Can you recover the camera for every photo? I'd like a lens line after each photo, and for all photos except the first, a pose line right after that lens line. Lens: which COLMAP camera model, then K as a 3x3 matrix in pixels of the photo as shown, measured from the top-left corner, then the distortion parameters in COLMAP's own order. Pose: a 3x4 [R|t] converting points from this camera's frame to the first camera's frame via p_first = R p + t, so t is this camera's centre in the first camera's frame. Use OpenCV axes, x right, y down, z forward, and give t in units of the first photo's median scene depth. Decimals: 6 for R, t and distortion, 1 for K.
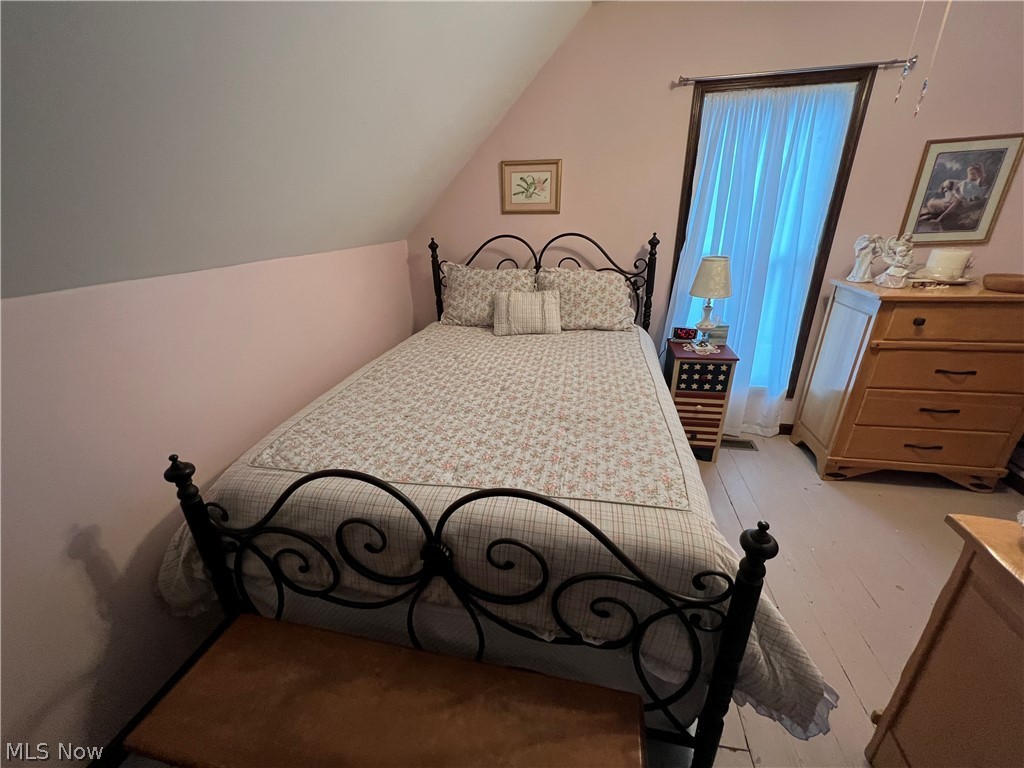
lens RADIAL K [[407.3, 0, 510.5], [0, 407.3, 381.7], [0, 0, 1]] dist [0.000962, -0.000579]
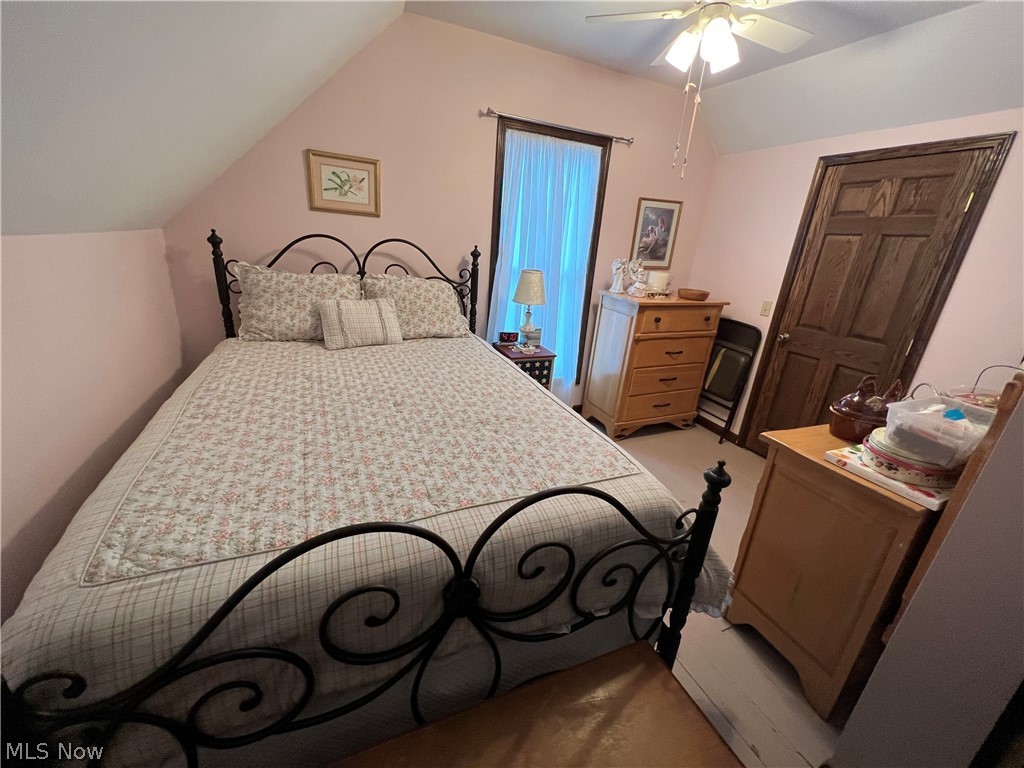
lens RADIAL K [[407.3, 0, 509.5], [0, 407.3, 382.1], [0, 0, 1]] dist [0.000962, -0.000579]
pose [[0.817504, -0.110067, 0.565307, -0.260435], [0.128312, 0.991705, 0.007532, -0.004553], [-0.561447, 0.066378, 0.824846, 0.099948]]
